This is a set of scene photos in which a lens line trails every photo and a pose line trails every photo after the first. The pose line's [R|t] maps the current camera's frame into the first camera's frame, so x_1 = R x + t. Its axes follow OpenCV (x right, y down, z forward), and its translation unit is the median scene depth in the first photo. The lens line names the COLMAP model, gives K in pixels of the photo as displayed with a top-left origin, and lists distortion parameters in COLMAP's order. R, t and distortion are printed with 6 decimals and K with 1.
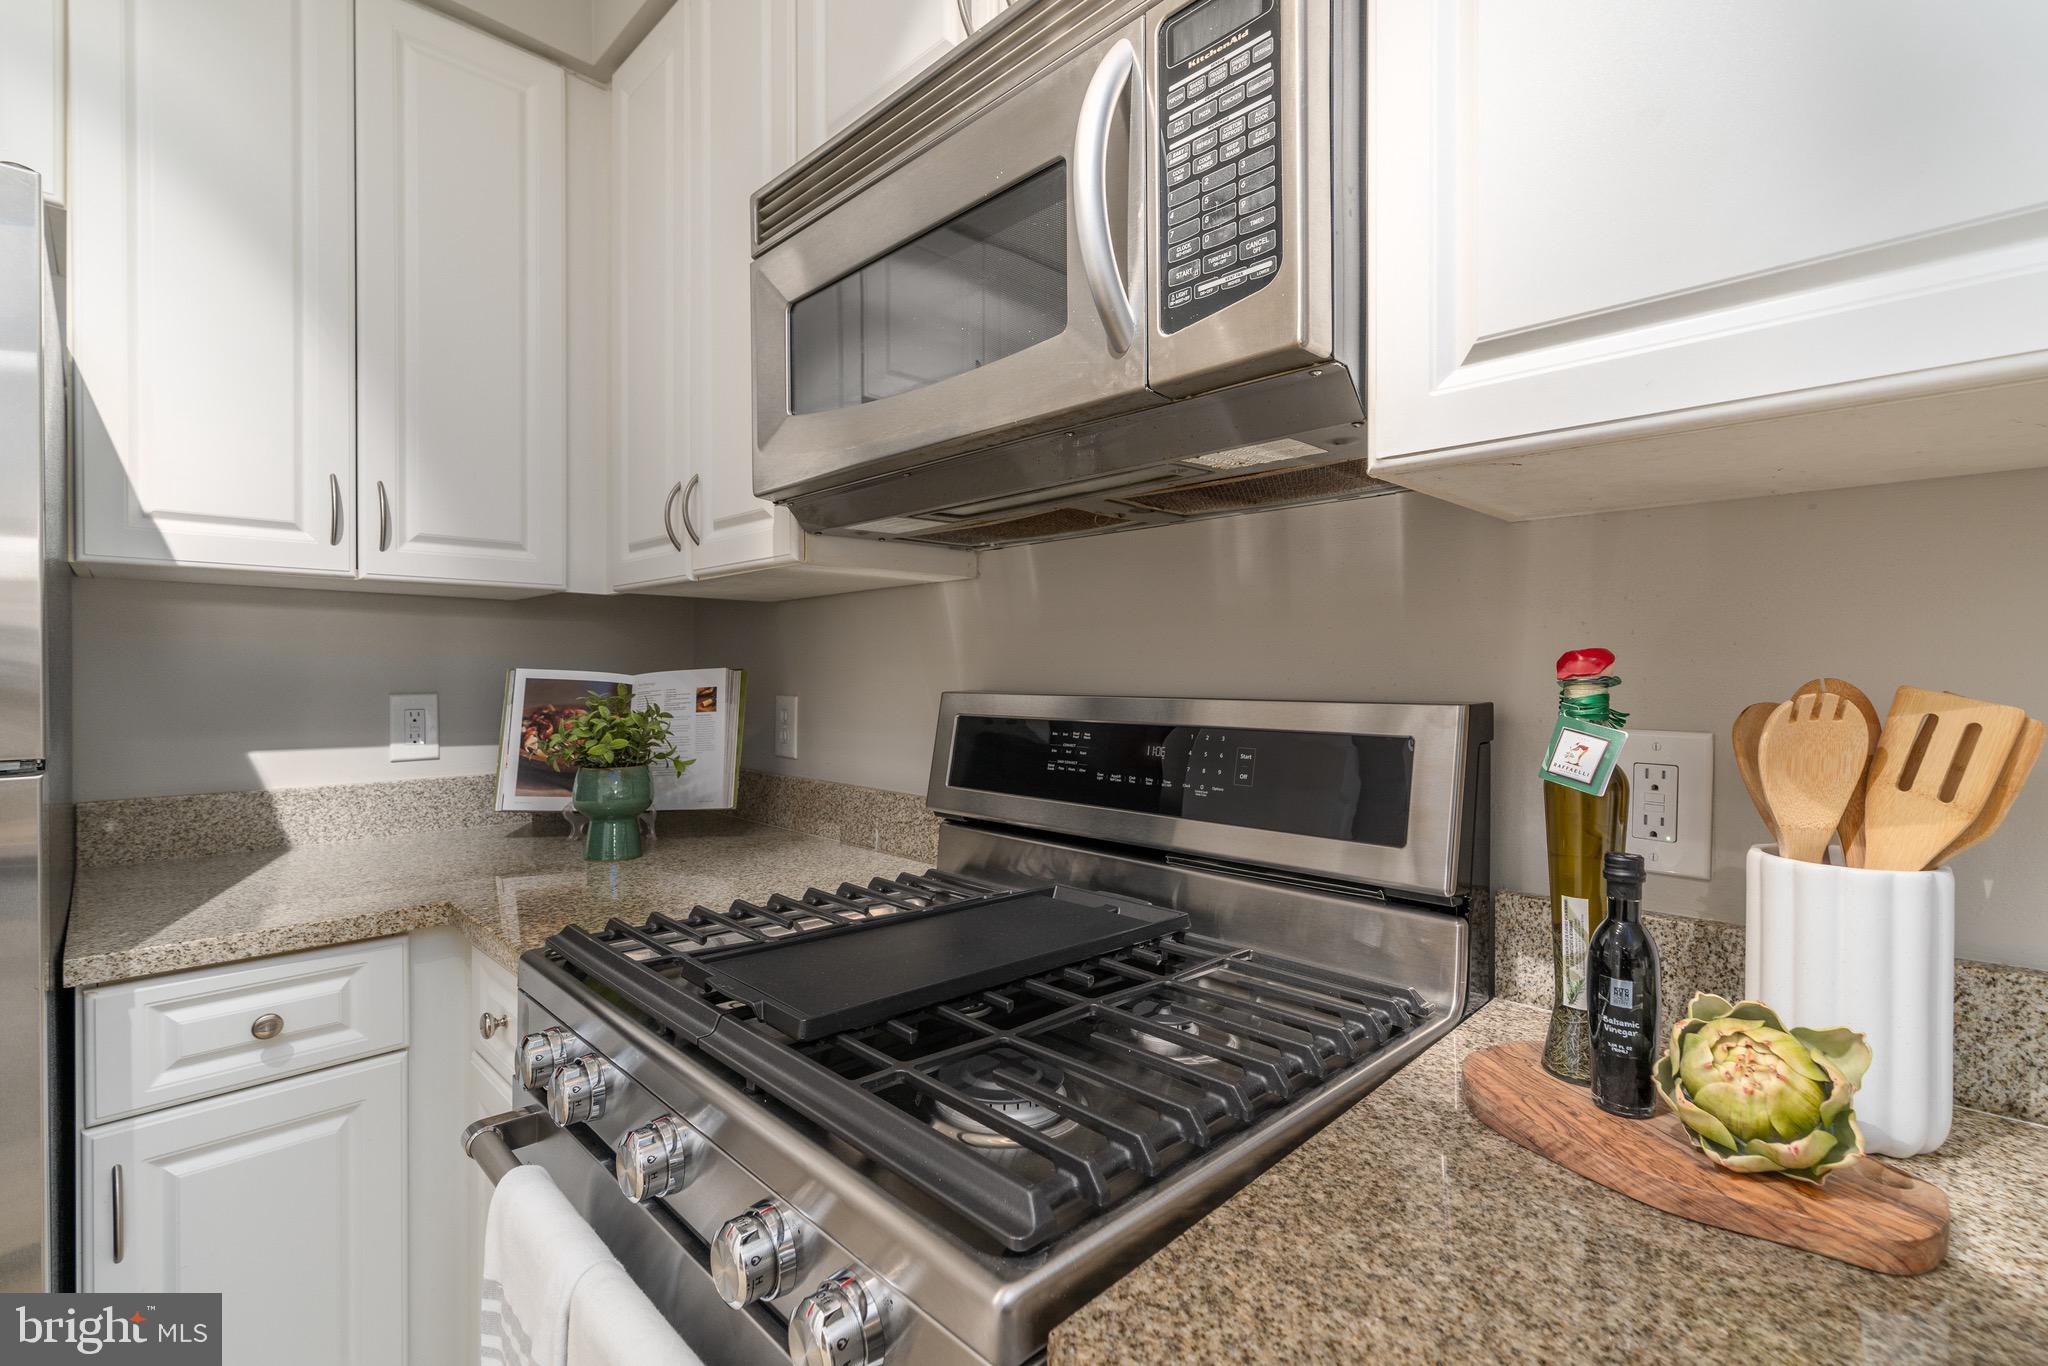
lens RADIAL K [[939.9, 0, 1024.0], [0, 939.9, 683.0], [0, 0, 1]] dist [-0.013618, 0.000539]
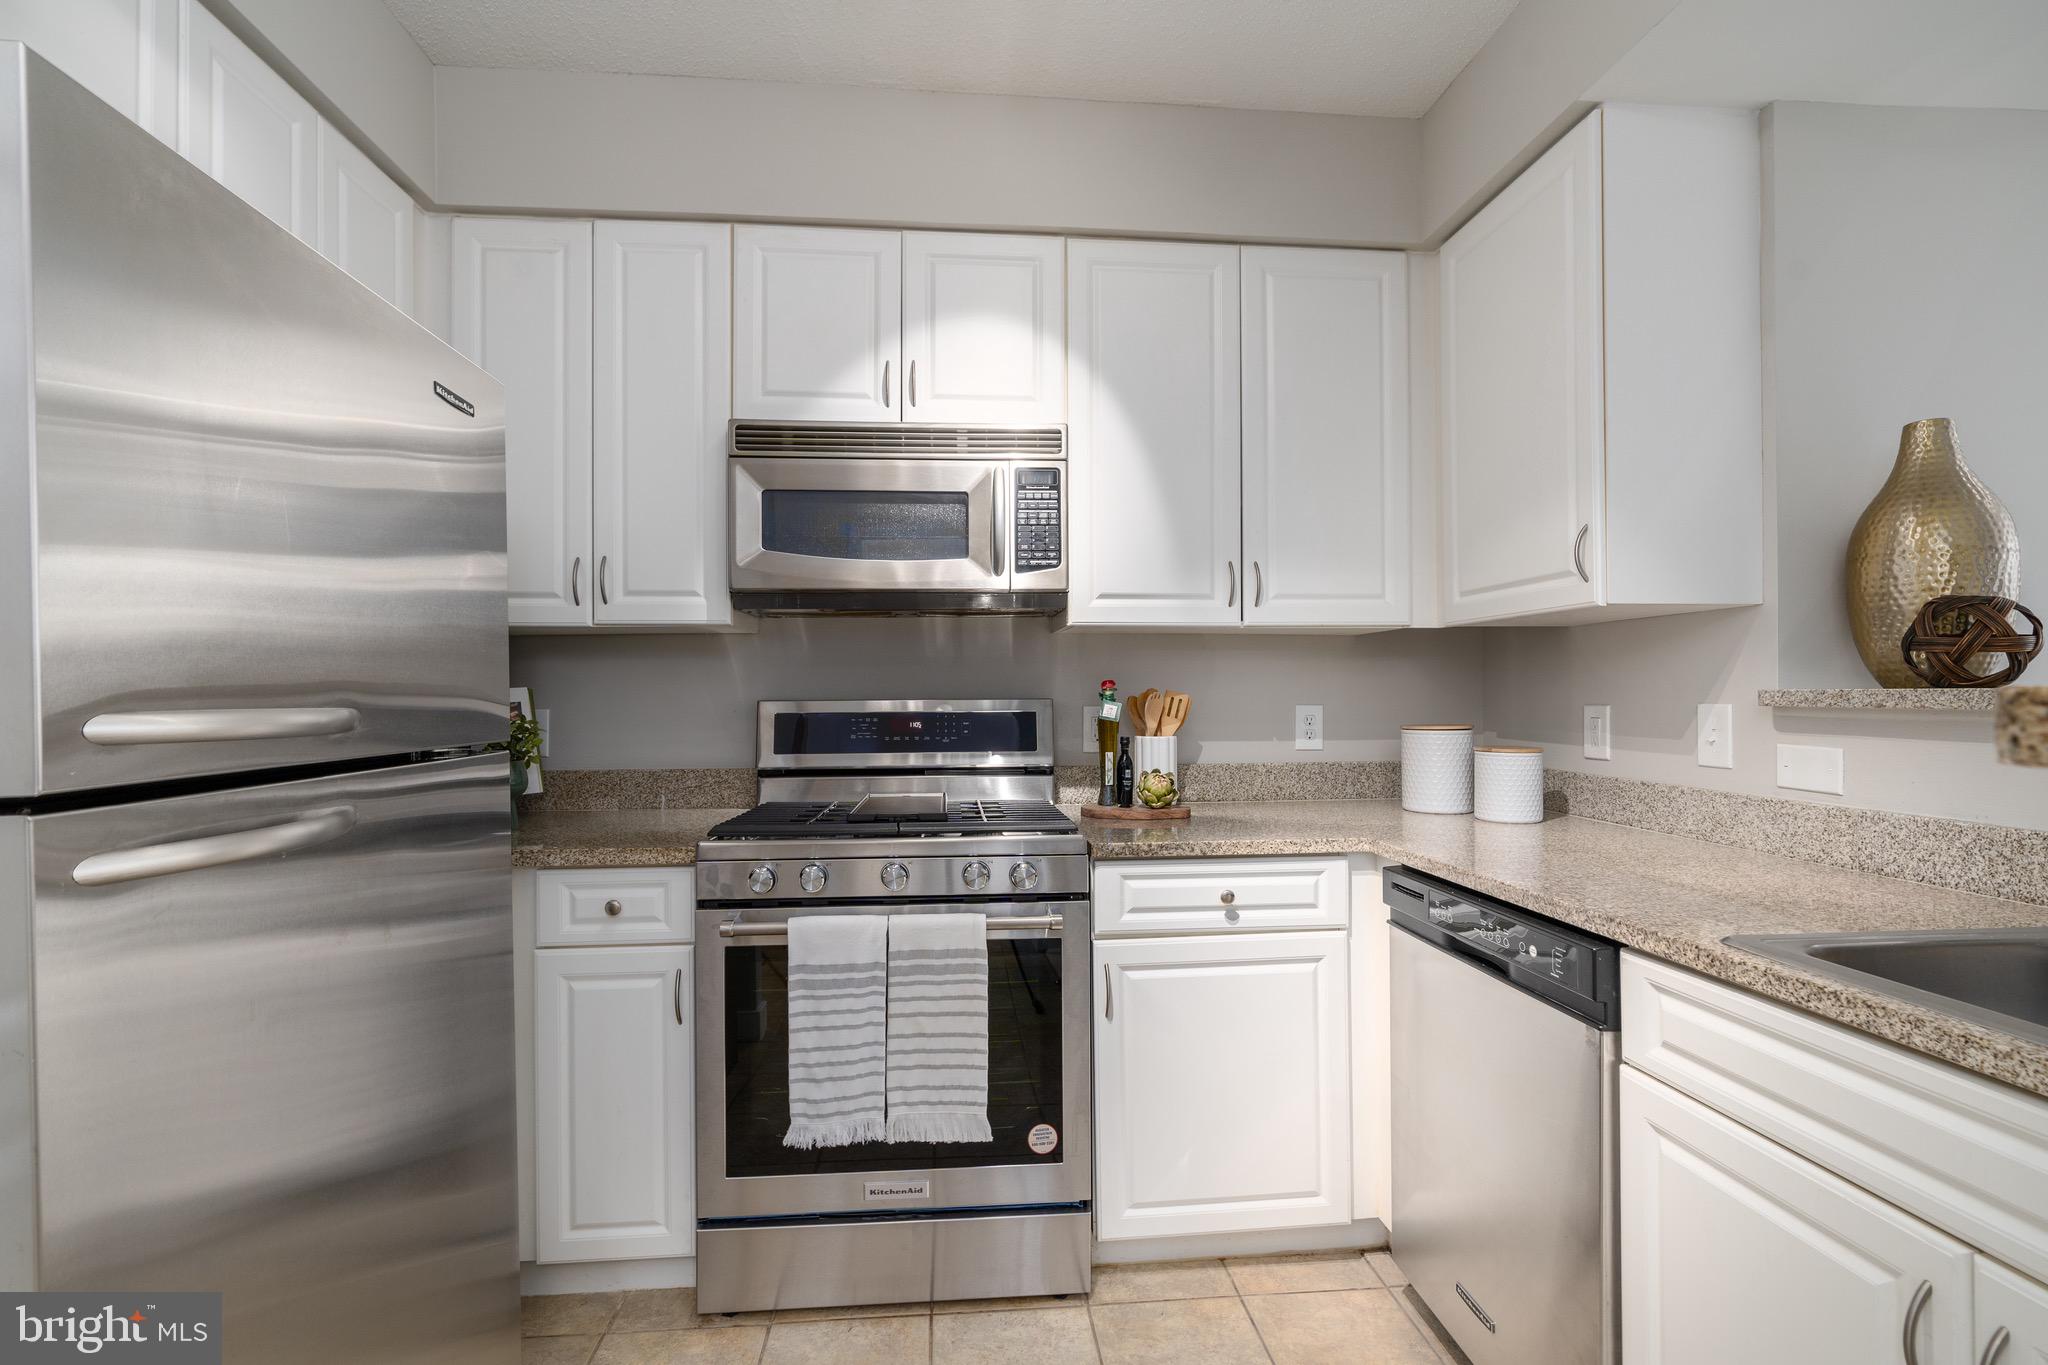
lens RADIAL K [[928.5, 0, 1028.2], [0, 928.5, 693.1], [0, 0, 1]] dist [-0.006775, 0.001439]
pose [[0.637311, -0.003862, 0.770597, -2.136852], [0.015837, 0.999842, -0.008088, 0.033029], [-0.770444, 0.017358, 0.637272, -0.911510]]
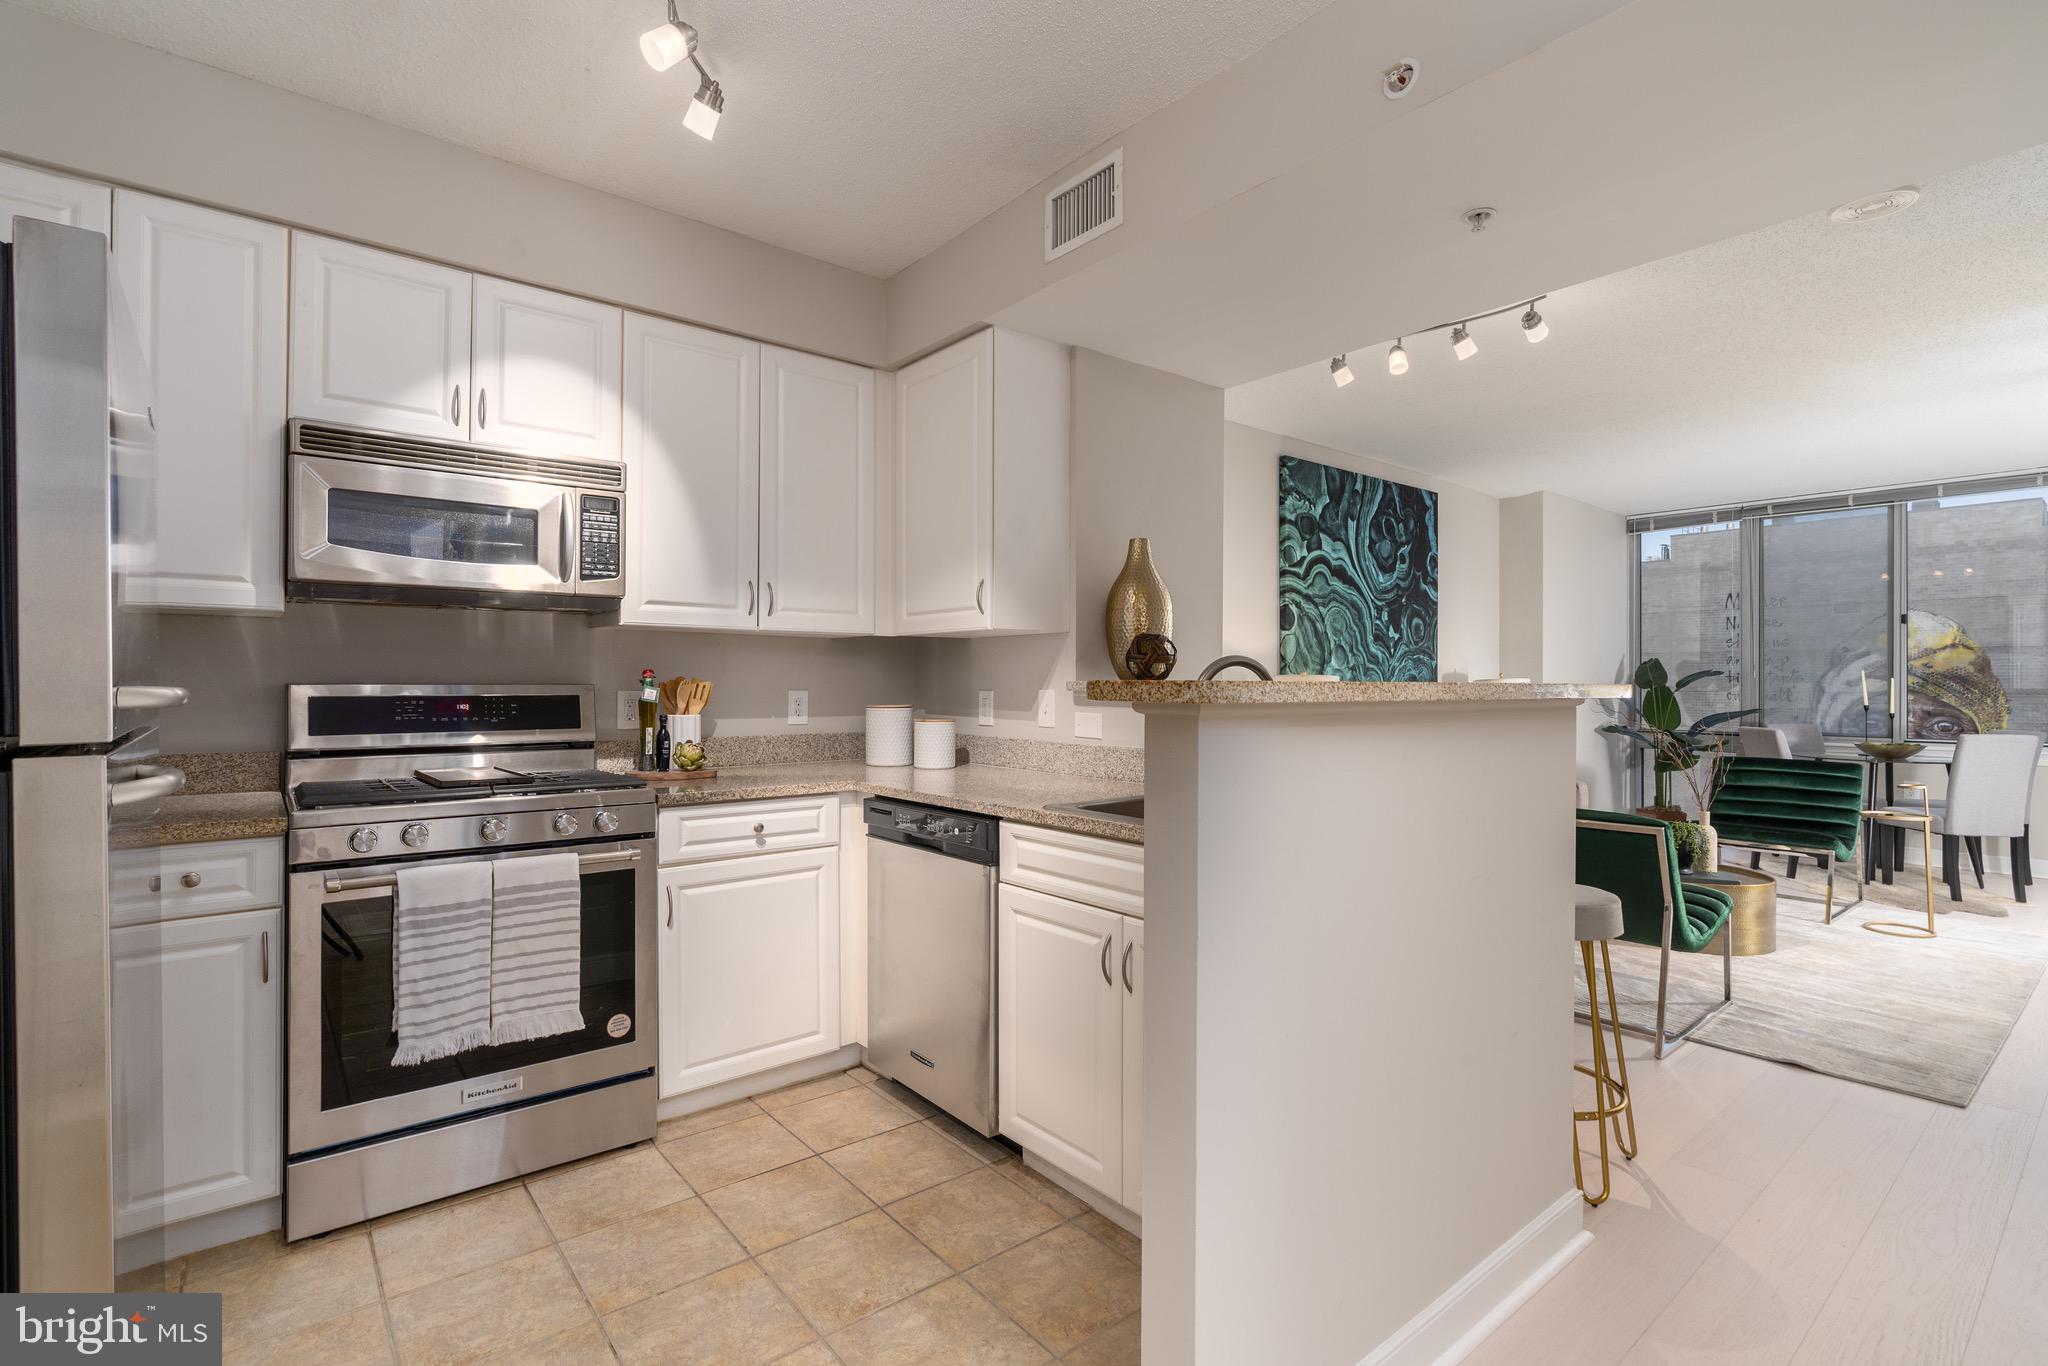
lens RADIAL K [[939.9, 0, 1024.0], [0, 939.9, 683.0], [0, 0, 1]] dist [-0.013618, 0.000539]
pose [[0.092704, -0.001969, 0.995692, -3.349787], [0.009943, 0.999950, 0.001052, 0.036374], [-0.995644, 0.009803, 0.092719, -1.046993]]
